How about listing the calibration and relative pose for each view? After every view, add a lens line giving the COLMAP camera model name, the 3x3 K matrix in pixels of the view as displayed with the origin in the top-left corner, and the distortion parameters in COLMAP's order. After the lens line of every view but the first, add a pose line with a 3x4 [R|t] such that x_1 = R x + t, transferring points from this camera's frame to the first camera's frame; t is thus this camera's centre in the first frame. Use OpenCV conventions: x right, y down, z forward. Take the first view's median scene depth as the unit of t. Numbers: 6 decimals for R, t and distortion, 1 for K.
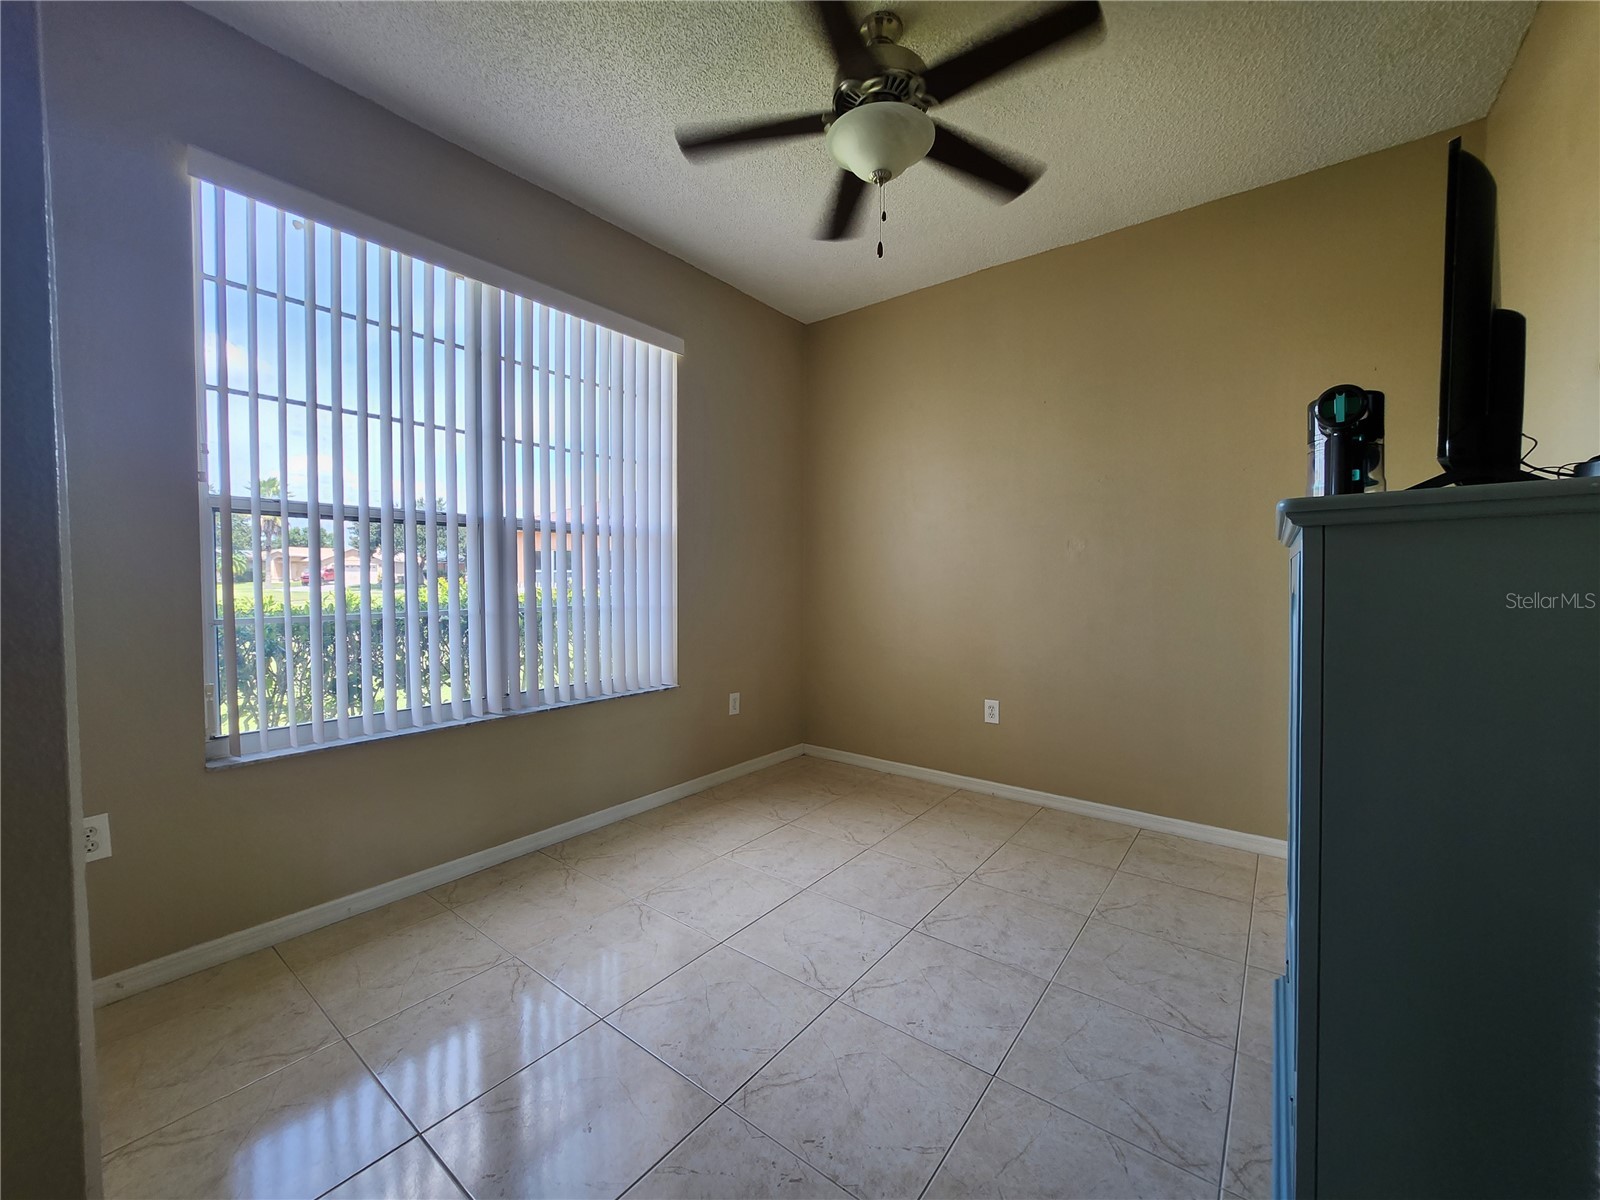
lens RADIAL K [[627.6, 0, 803.6], [0, 627.6, 603.5], [0, 0, 1]] dist [-0.004689, 0.003532]
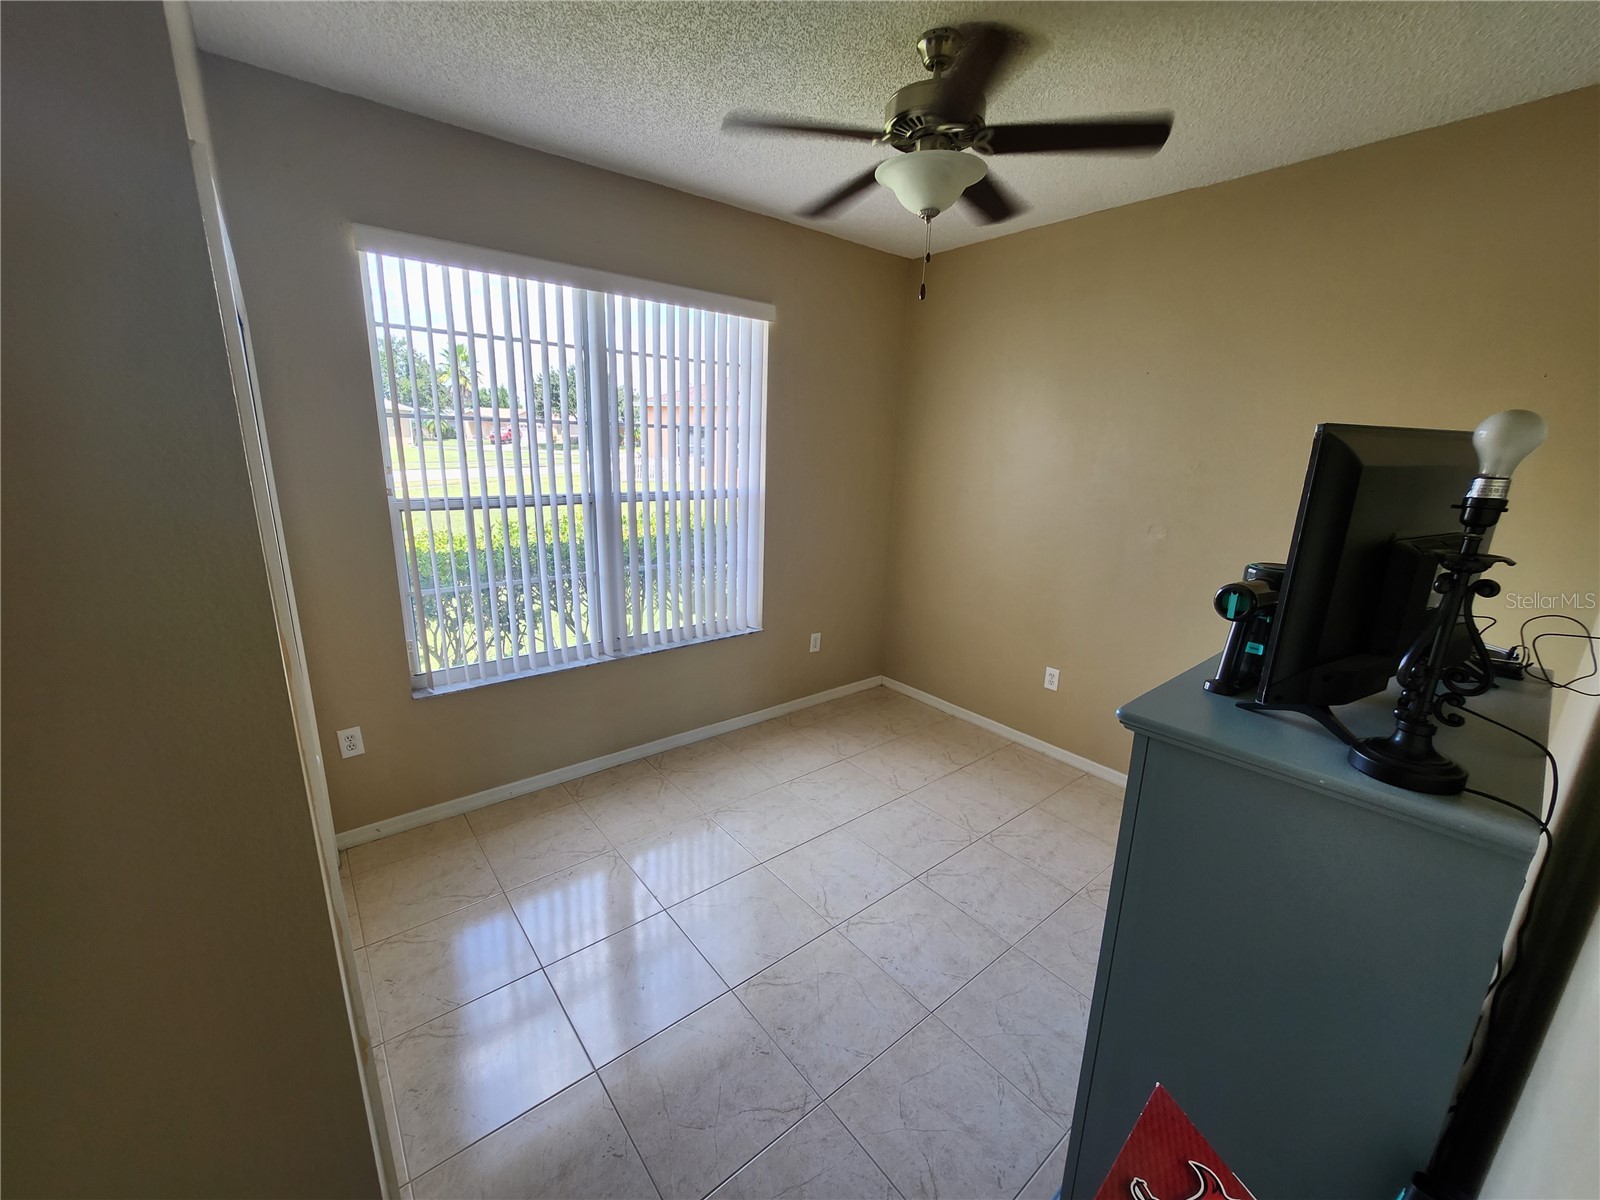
lens RADIAL K [[627.6, 0, 803.6], [0, 627.6, 603.5], [0, 0, 1]] dist [-0.004689, 0.003532]
pose [[0.973262, 0.085801, -0.213070, 0.156856], [-0.039021, 0.975891, 0.214742, -0.227066], [0.226358, -0.200686, 0.953146, -0.092393]]
